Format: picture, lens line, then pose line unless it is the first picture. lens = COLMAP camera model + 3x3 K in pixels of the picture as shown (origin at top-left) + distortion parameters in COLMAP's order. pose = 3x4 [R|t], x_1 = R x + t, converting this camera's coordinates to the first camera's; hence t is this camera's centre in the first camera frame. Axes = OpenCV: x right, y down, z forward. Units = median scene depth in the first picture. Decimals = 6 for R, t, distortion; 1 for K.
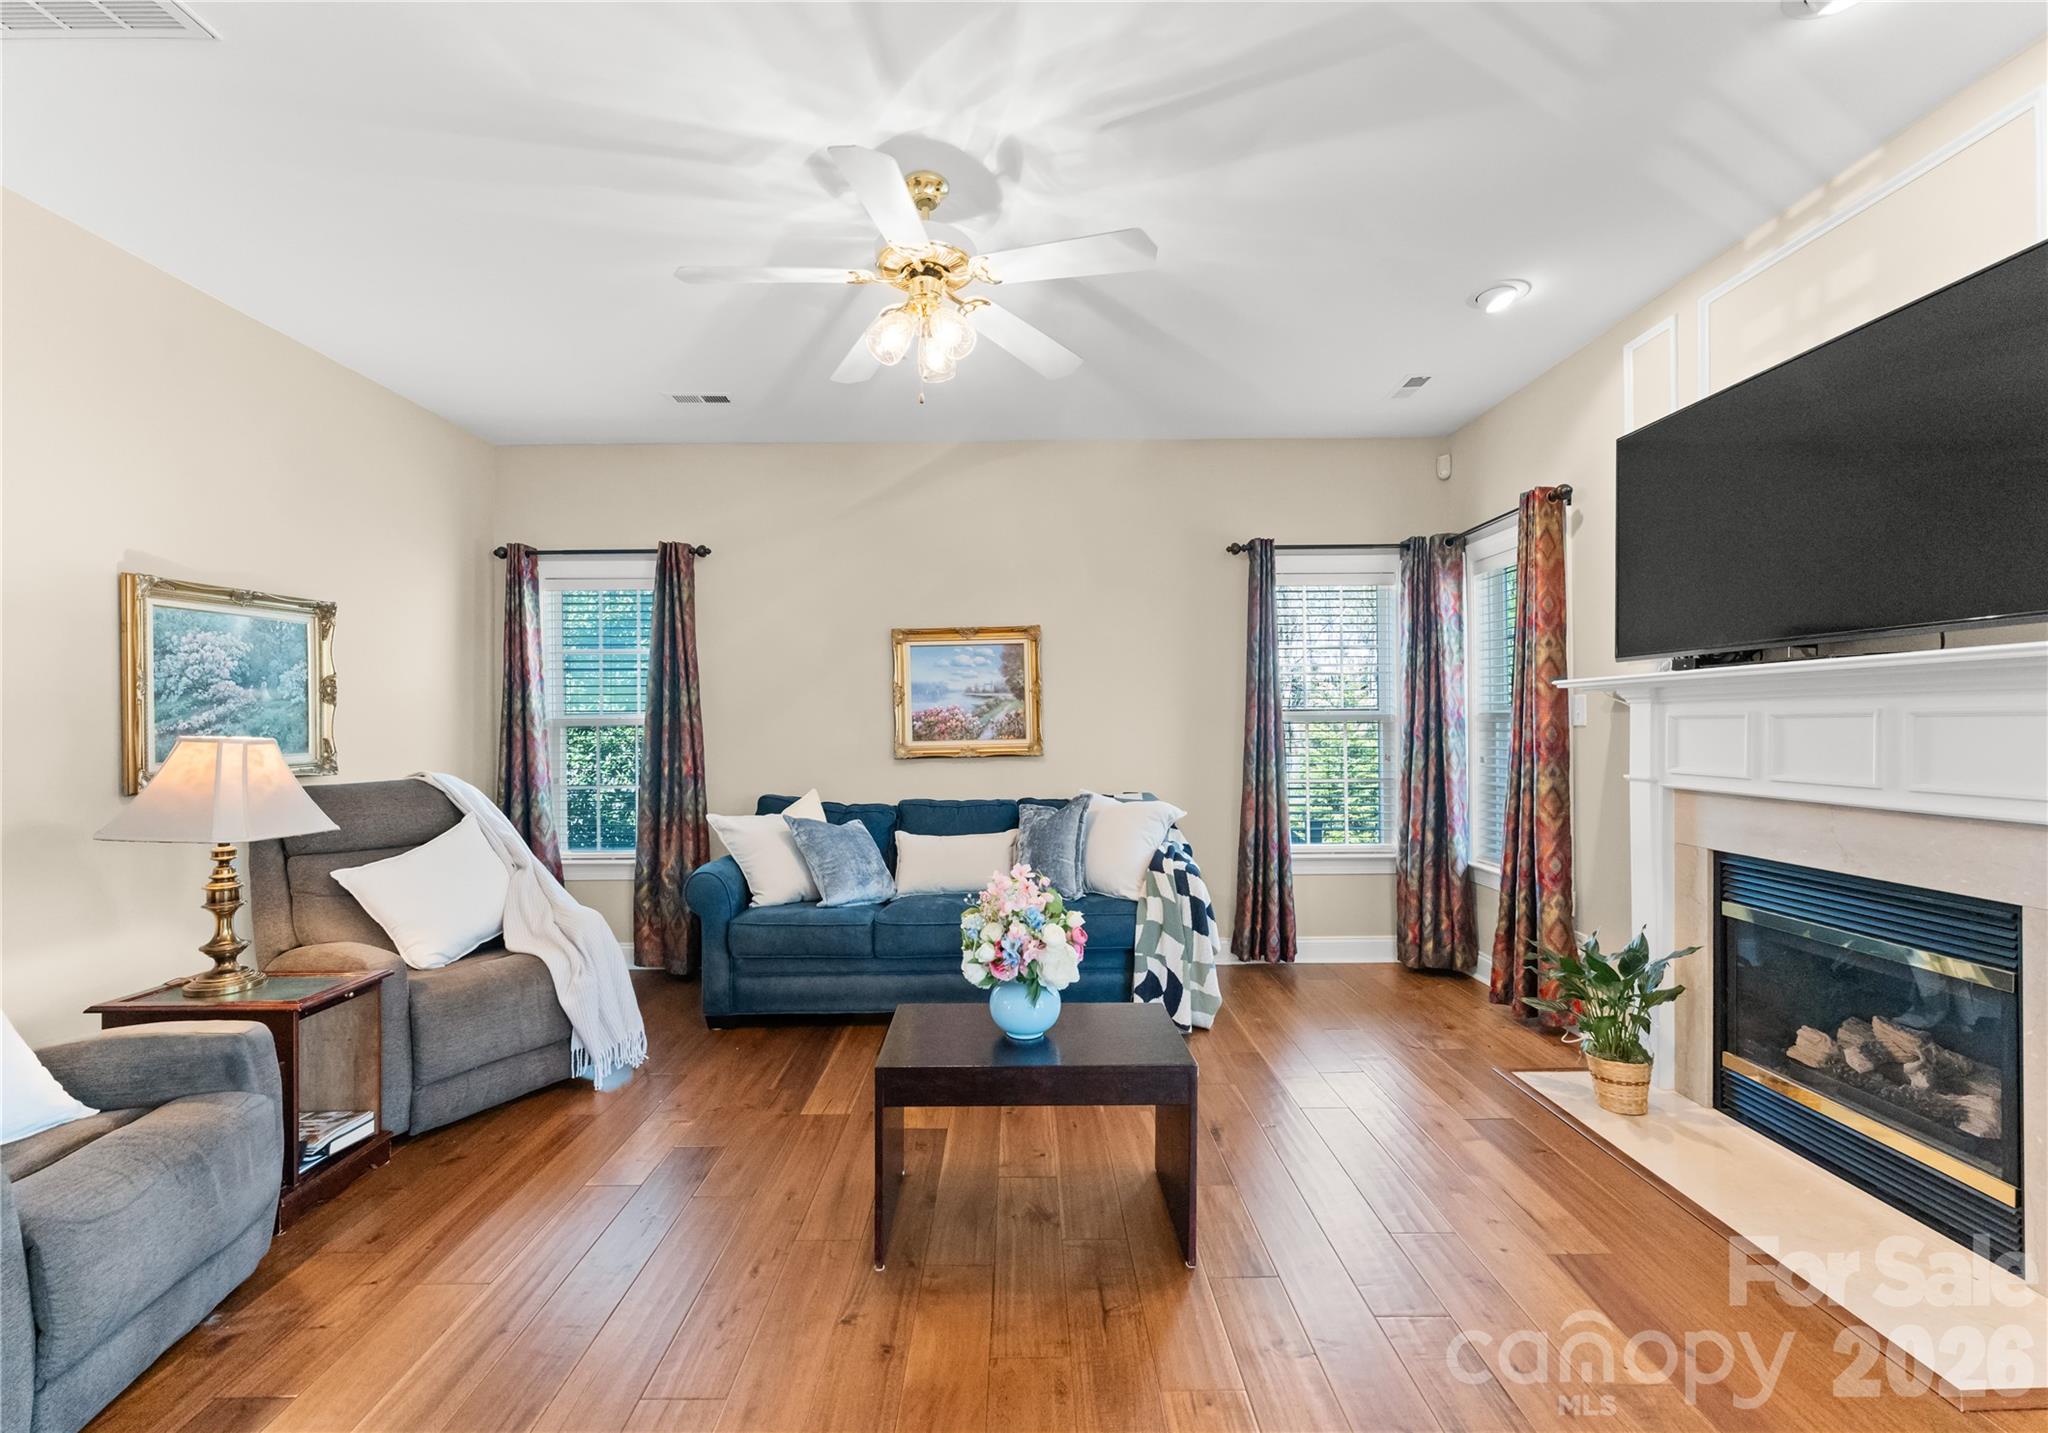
lens RADIAL K [[877.6, 0, 1021.3], [0, 877.6, 726.8], [0, 0, 1]] dist [-0.003145, 0.000521]
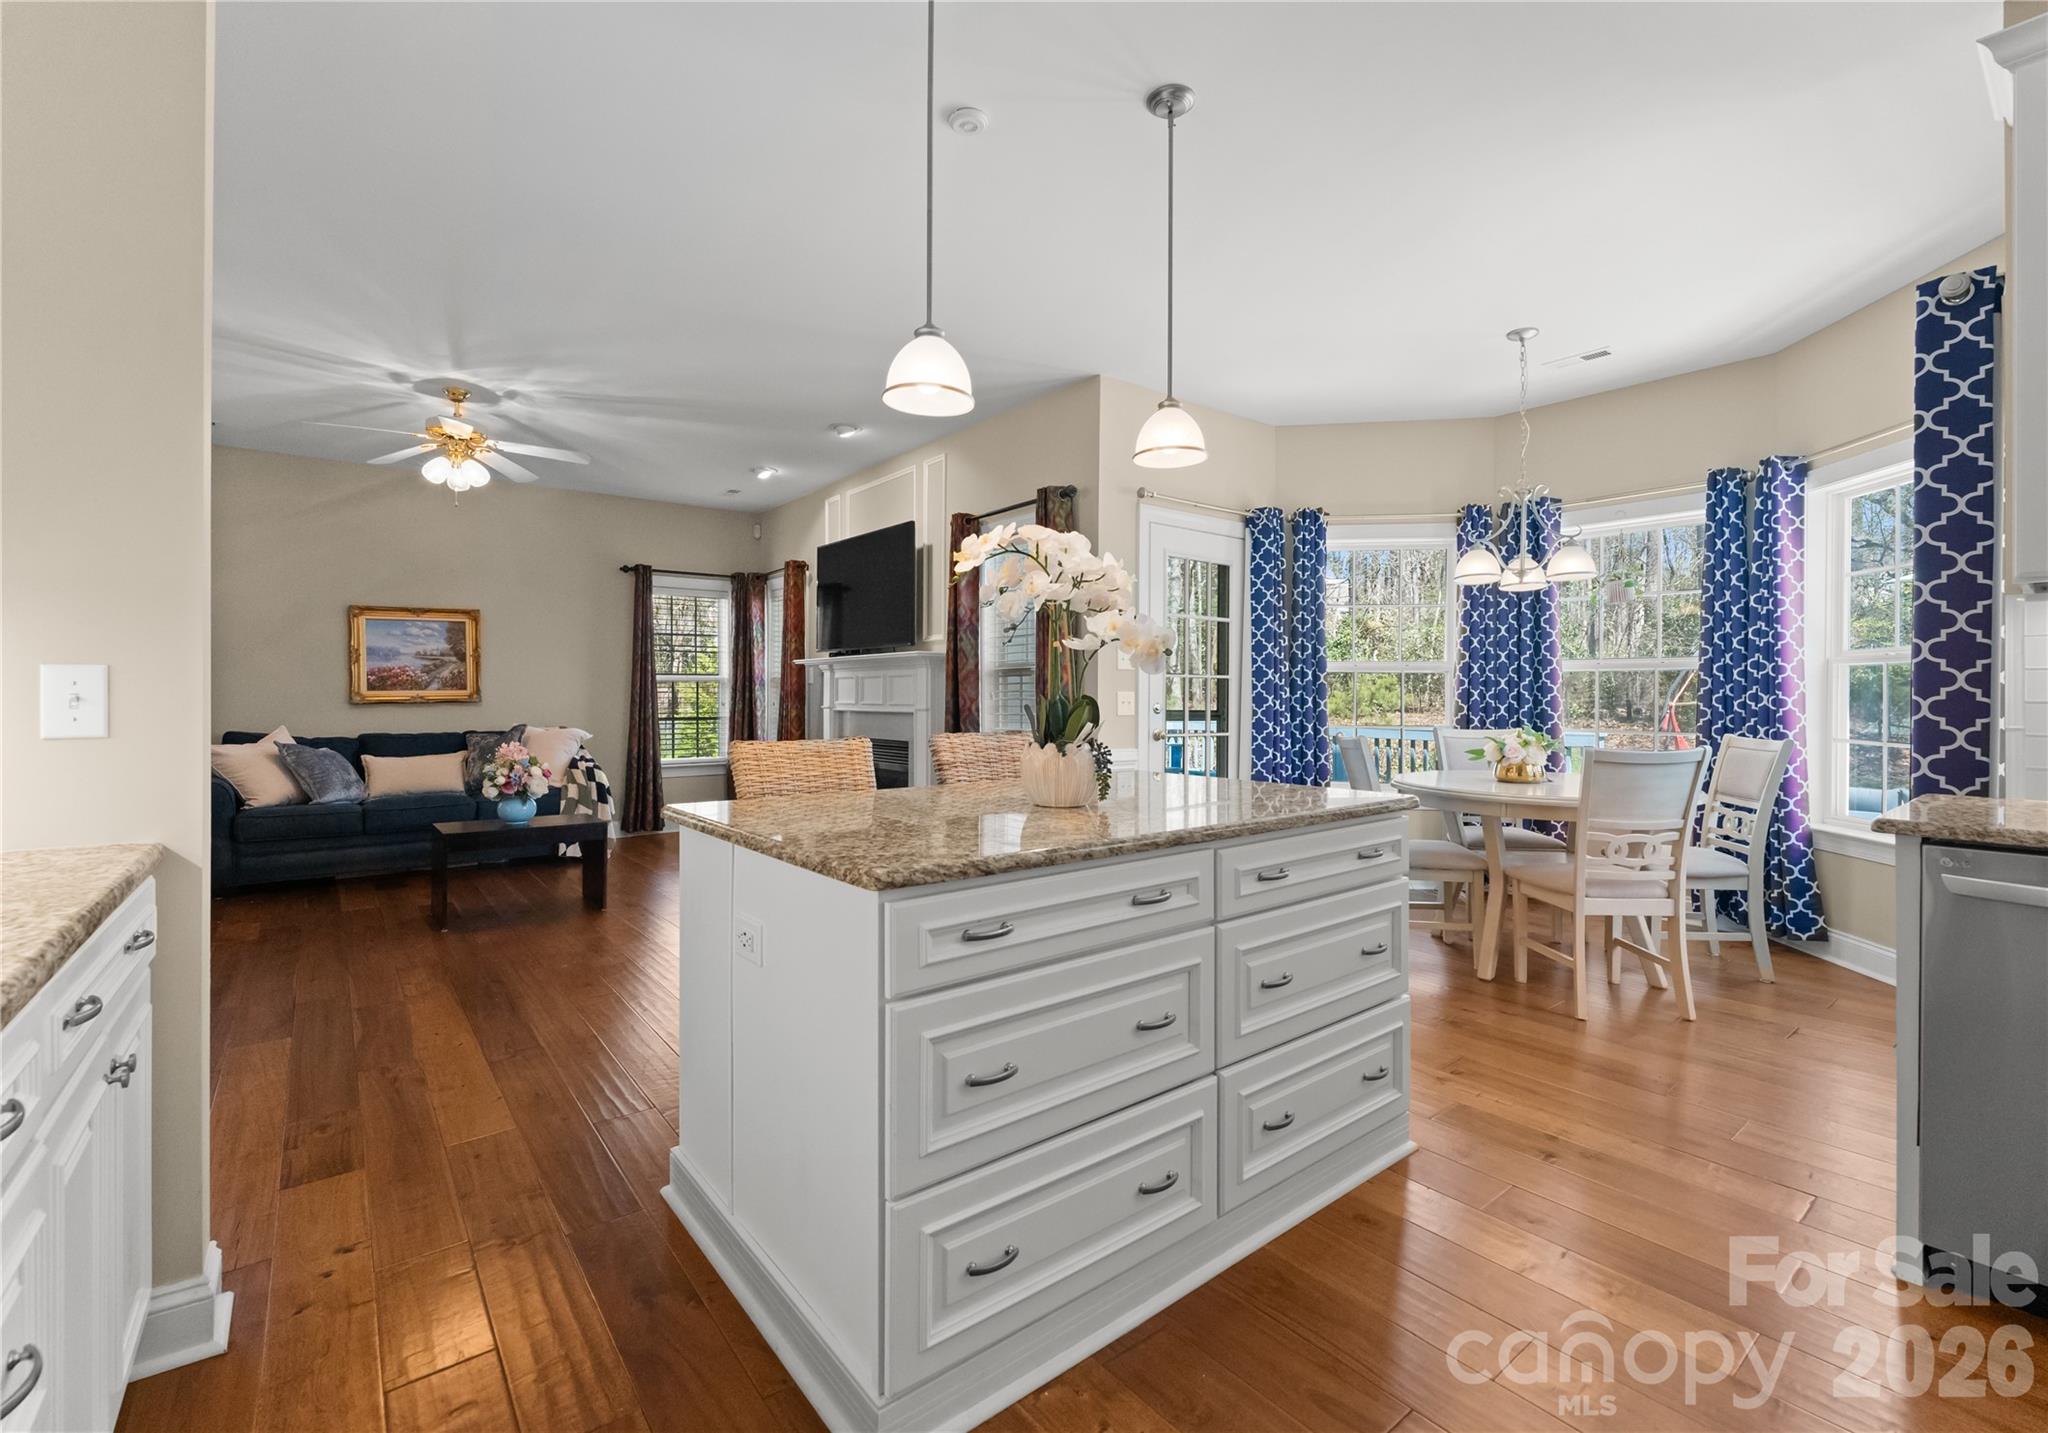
lens RADIAL K [[877.6, 0, 1011.7], [0, 877.6, 697.1], [0, 0, 1]] dist [-0.003145, 0.000521]
pose [[0.791634, 0.006325, 0.610963, -0.186207], [-0.004090, 0.999979, -0.005053, 0.033137], [-0.610983, 0.001501, 0.791643, -0.741183]]
